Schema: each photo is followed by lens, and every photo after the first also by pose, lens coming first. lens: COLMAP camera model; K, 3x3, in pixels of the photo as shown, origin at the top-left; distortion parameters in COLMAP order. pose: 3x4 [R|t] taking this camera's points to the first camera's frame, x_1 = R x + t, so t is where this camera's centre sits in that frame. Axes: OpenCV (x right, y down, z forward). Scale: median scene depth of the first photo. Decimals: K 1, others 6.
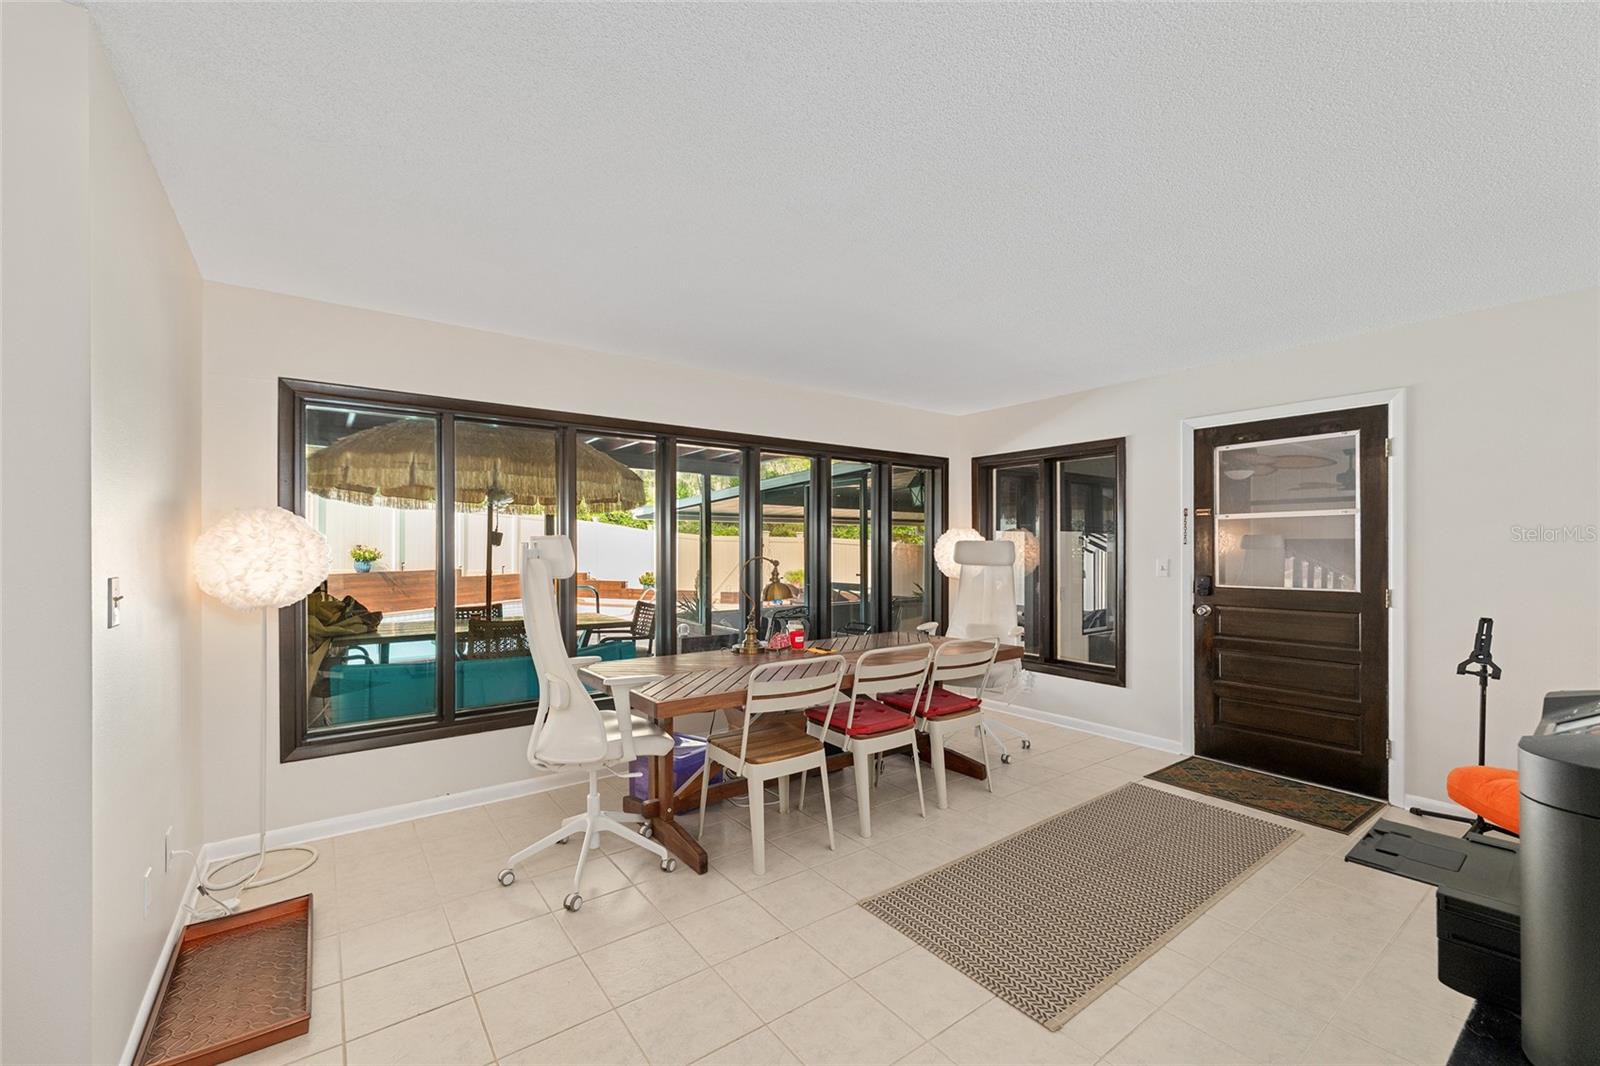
lens RADIAL K [[636.8, 0, 805.8], [0, 636.8, 541.1], [0, 0, 1]] dist [0.001351, 0.000157]
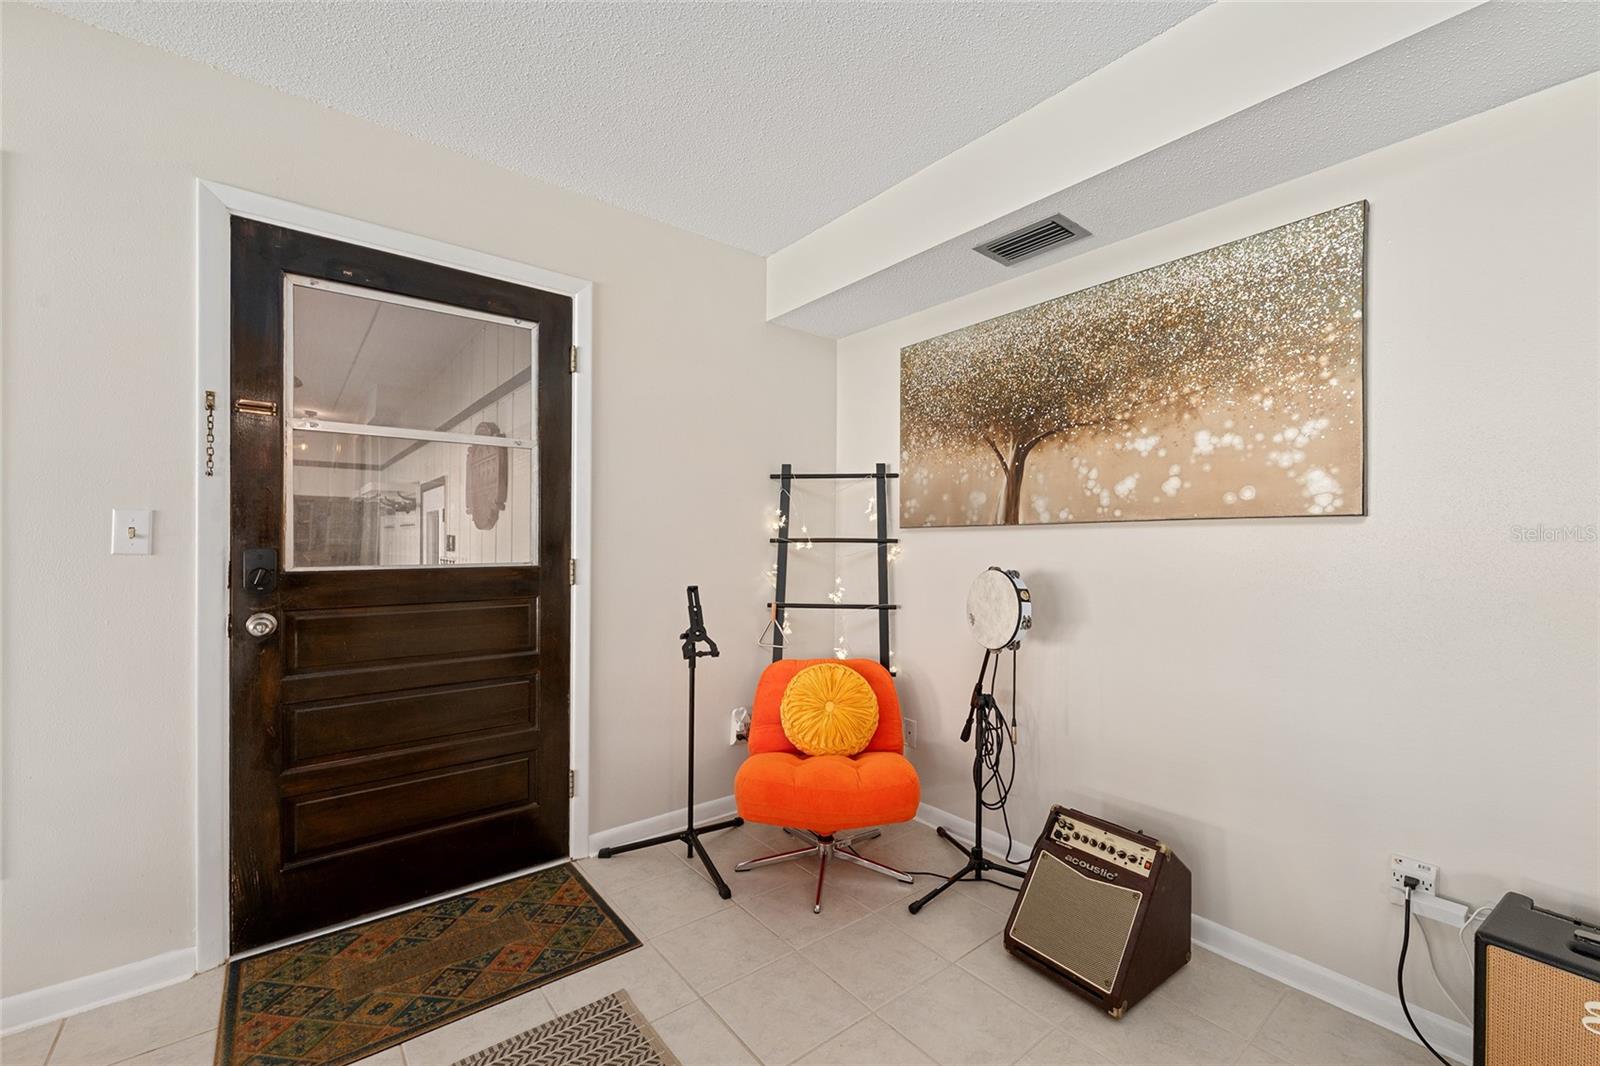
lens RADIAL K [[644.4, 0, 803.9], [0, 644.4, 548.9], [0, 0, 1]] dist [0.001016, 0.000106]
pose [[-0.039936, -0.006776, 0.999179, 0.173514], [-0.016558, 0.999844, 0.006119, 0.051725], [-0.999065, -0.016300, -0.040042, 0.720364]]
